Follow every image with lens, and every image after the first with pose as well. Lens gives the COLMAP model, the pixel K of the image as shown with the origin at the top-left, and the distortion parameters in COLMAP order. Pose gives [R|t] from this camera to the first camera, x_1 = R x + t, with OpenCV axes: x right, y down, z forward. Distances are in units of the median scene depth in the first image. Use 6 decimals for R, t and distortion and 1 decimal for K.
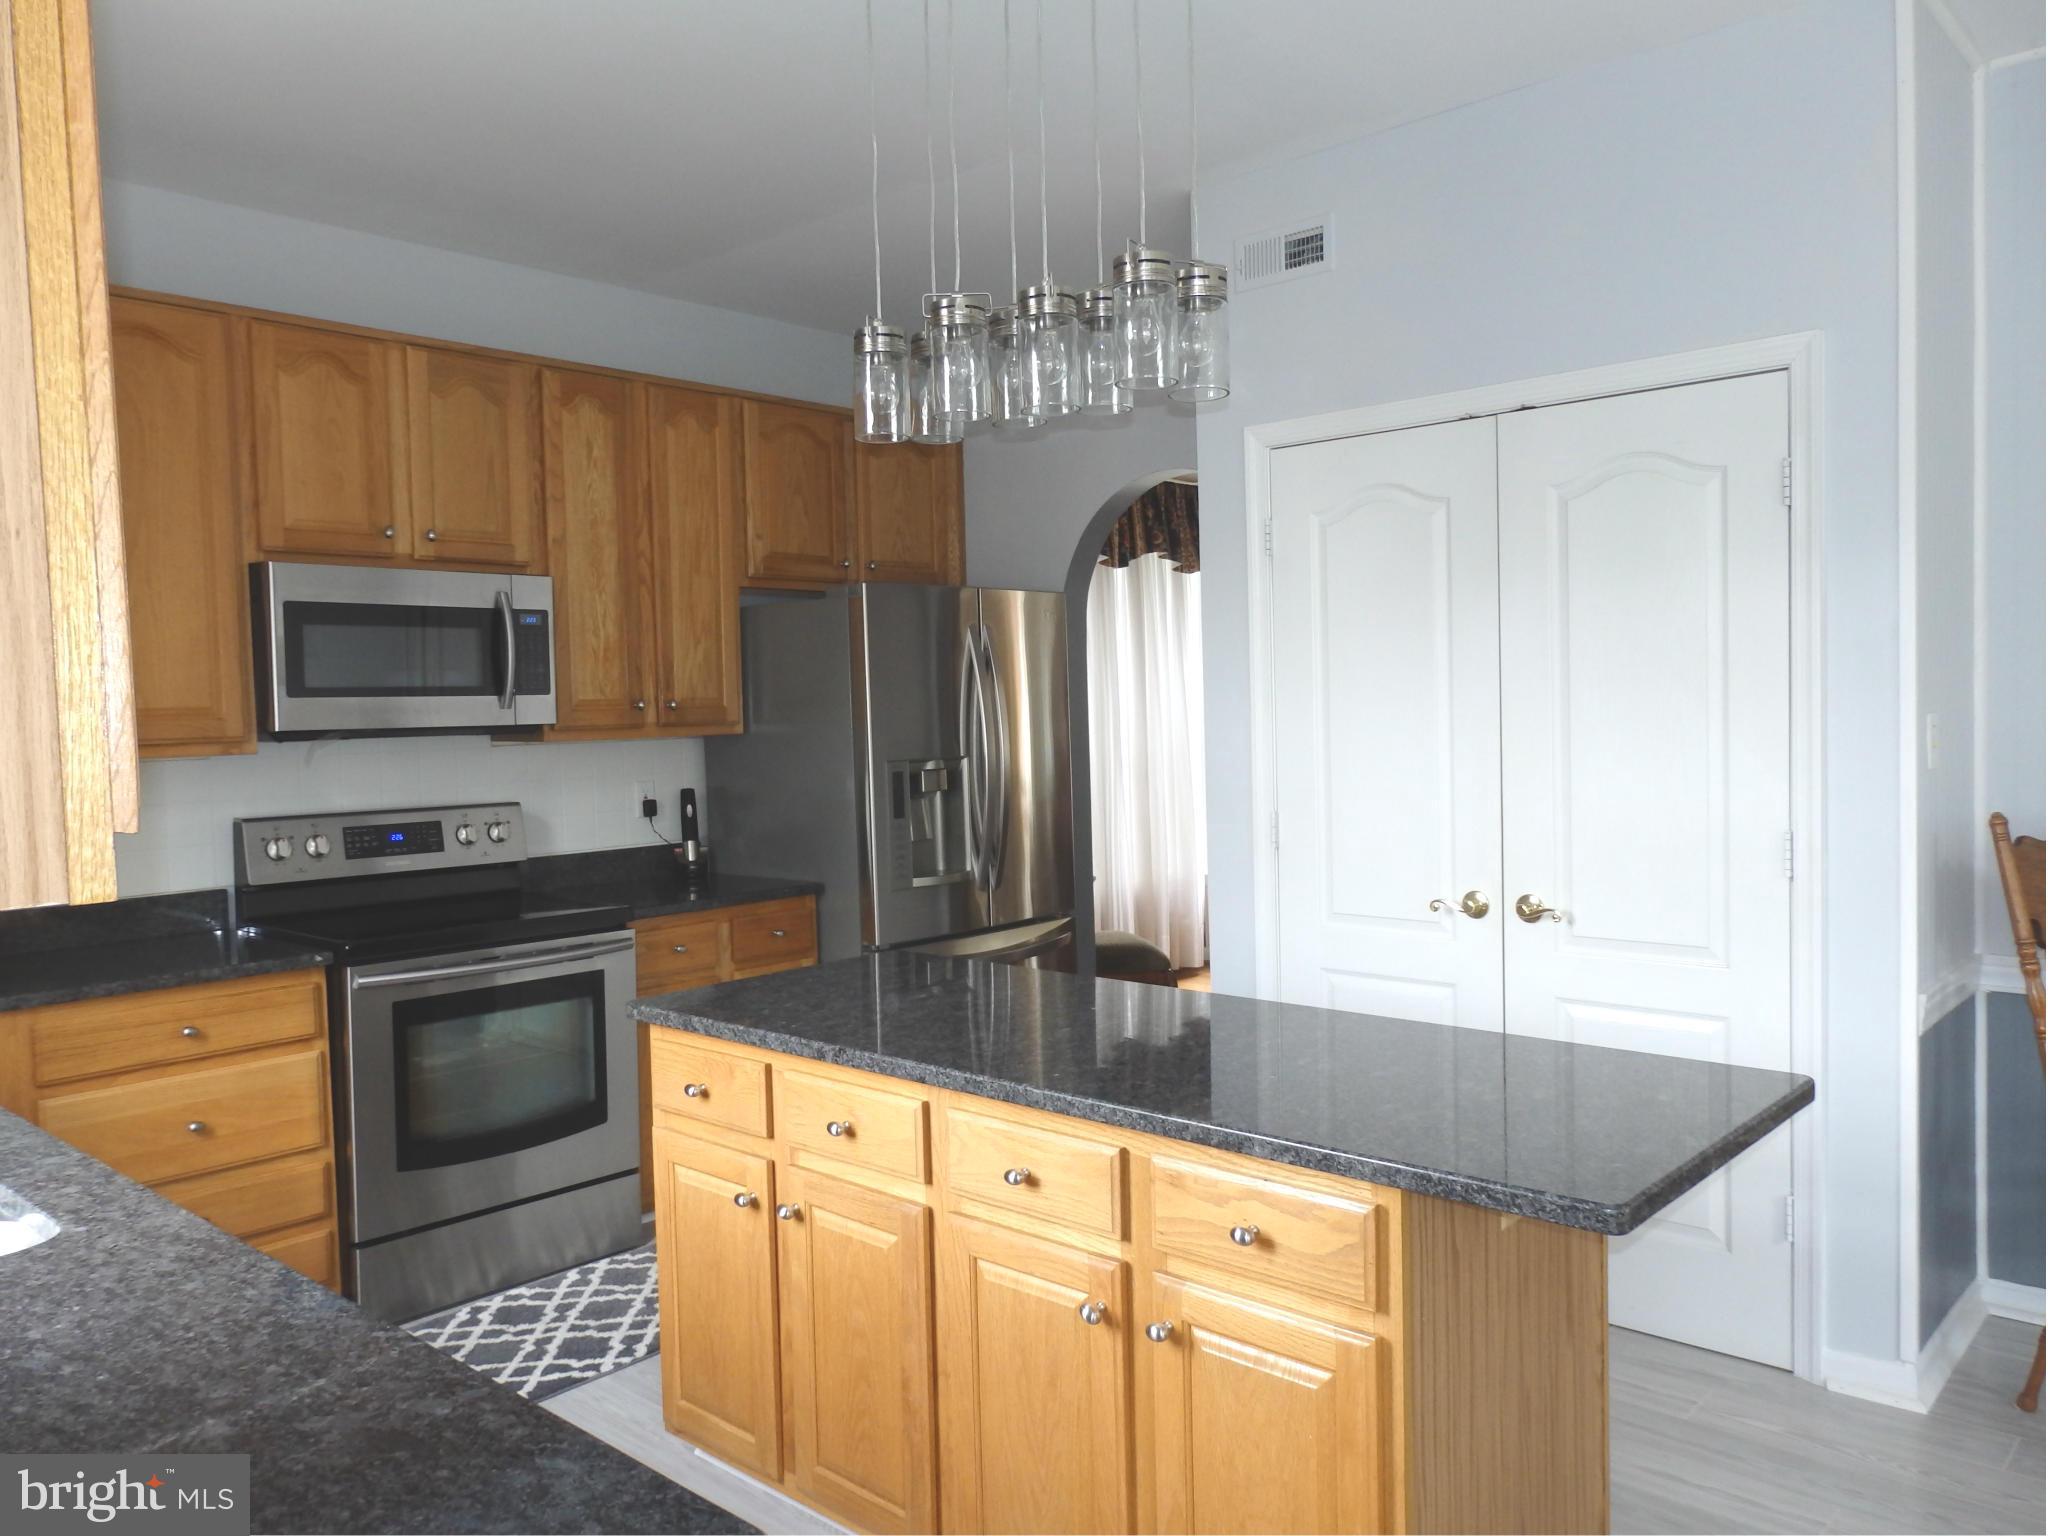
lens RADIAL K [[1525.8, 0, 1024.0], [0, 1525.8, 765.9], [0, 0, 1]] dist [0.004631, 0.001759]
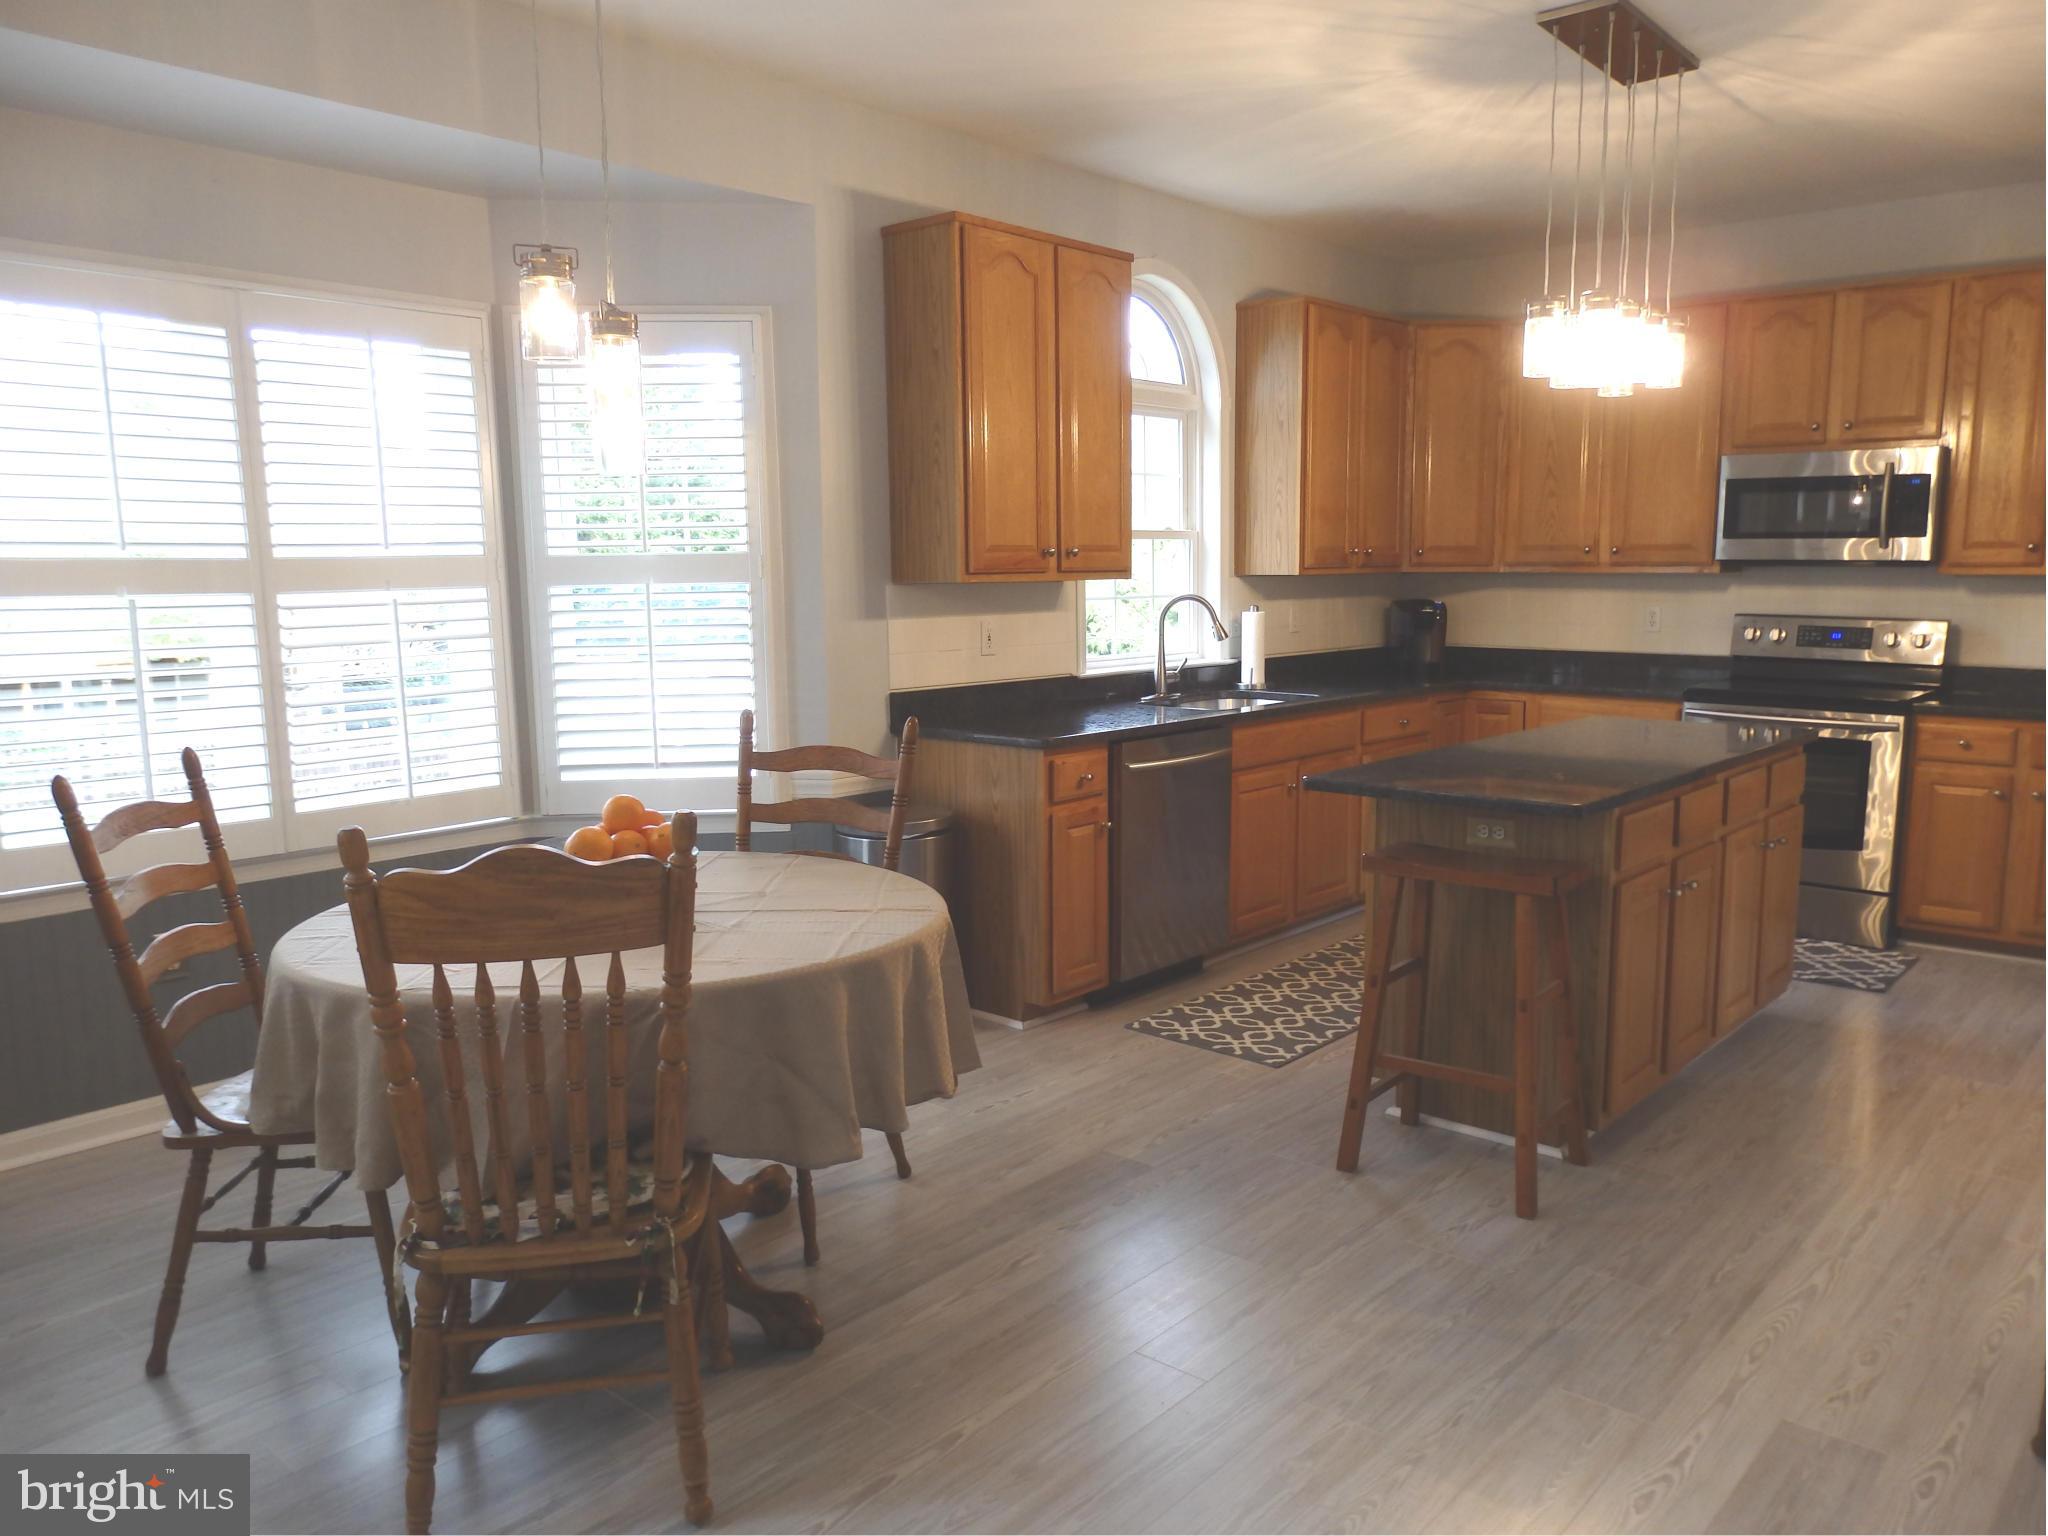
lens RADIAL K [[1525.8, 0, 1029.5], [0, 1525.8, 772.4], [0, 0, 1]] dist [0.004631, 0.001759]
pose [[0.025701, 0.154899, -0.987596, 1.033907], [-0.043984, 0.987141, 0.153683, -0.014717], [0.998702, 0.039488, 0.032183, 0.188252]]
